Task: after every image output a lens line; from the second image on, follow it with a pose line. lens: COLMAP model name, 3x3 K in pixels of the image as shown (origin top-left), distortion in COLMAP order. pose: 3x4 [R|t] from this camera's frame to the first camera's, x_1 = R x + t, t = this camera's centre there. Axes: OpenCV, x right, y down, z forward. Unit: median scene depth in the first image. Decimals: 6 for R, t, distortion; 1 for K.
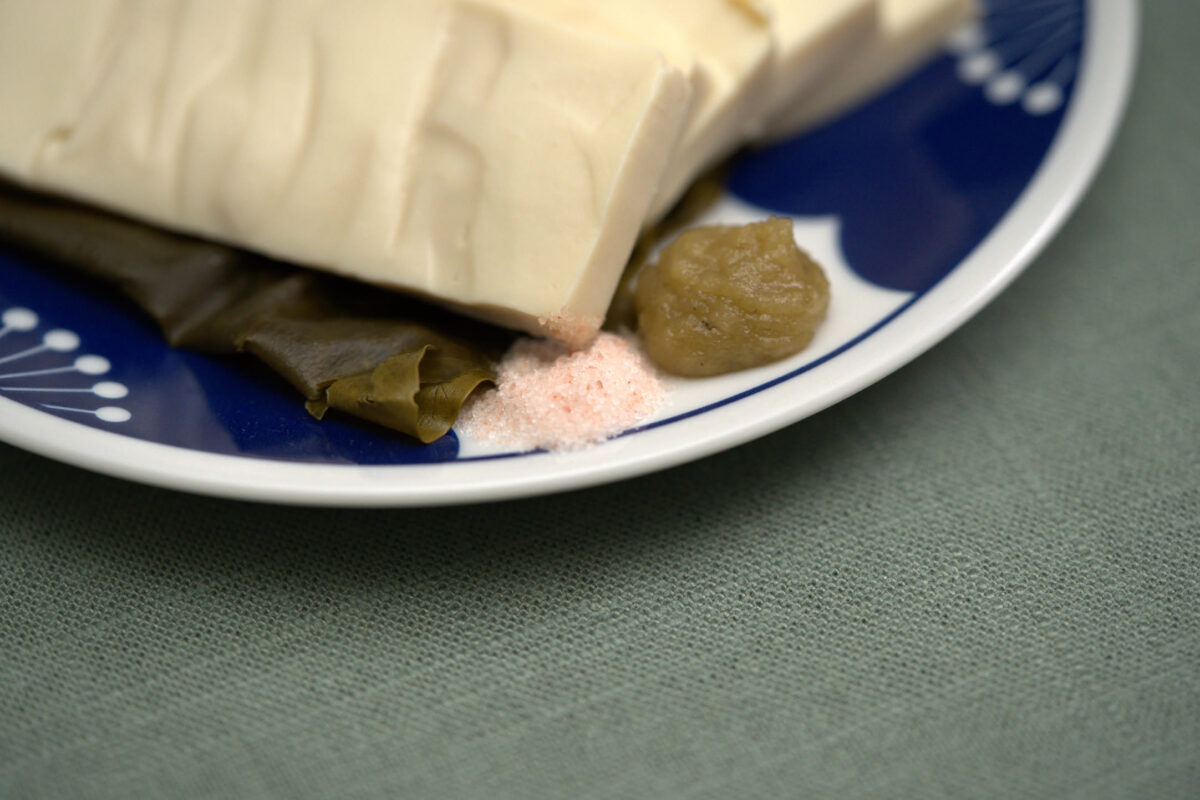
lens RADIAL K [[5872.9, 0, 600.0], [0, 5872.9, 400.0], [0, 0, 1]] dist [-0.501822, -7.838047]
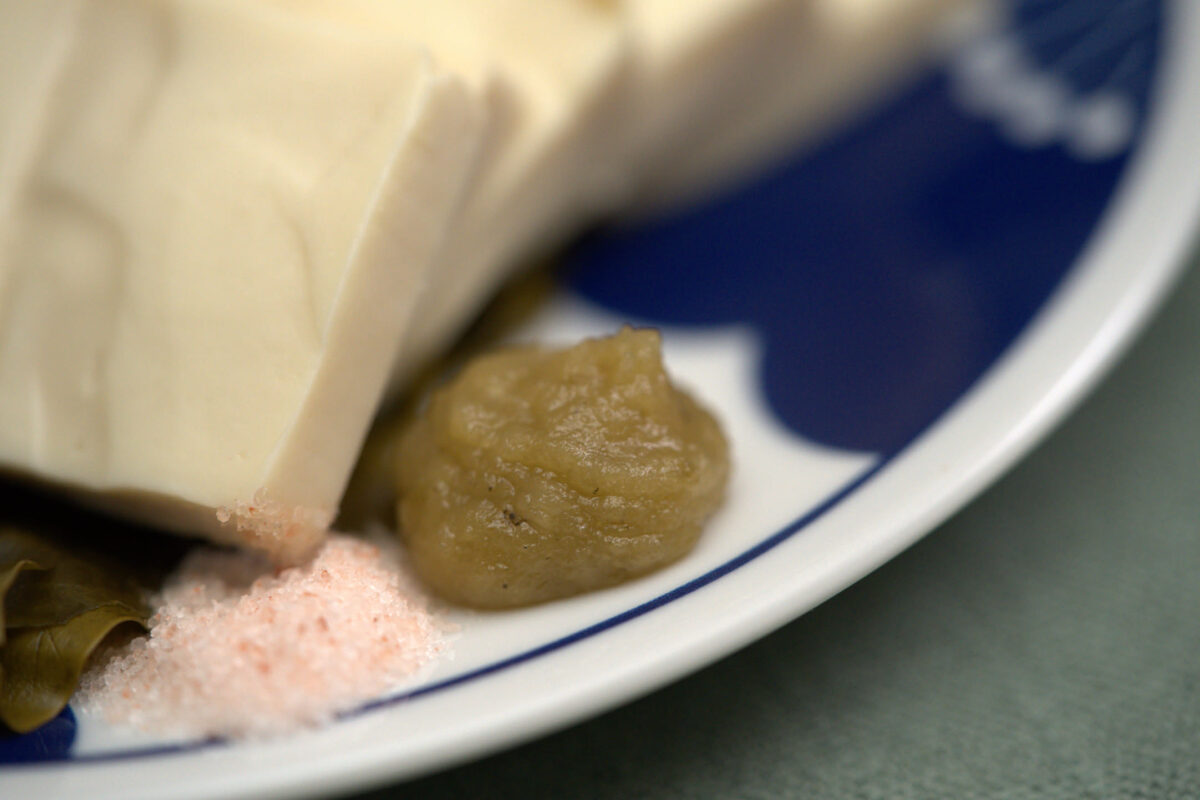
lens RADIAL K [[5872.9, 0, 600.0], [0, 5872.9, 400.0], [0, 0, 1]] dist [-0.501822, -7.838047]
pose [[0.999510, -0.021858, -0.022403, 0.039830], [0.020589, 0.998252, -0.055400, 0.007669], [0.023575, 0.054912, 0.998213, 0.429591]]
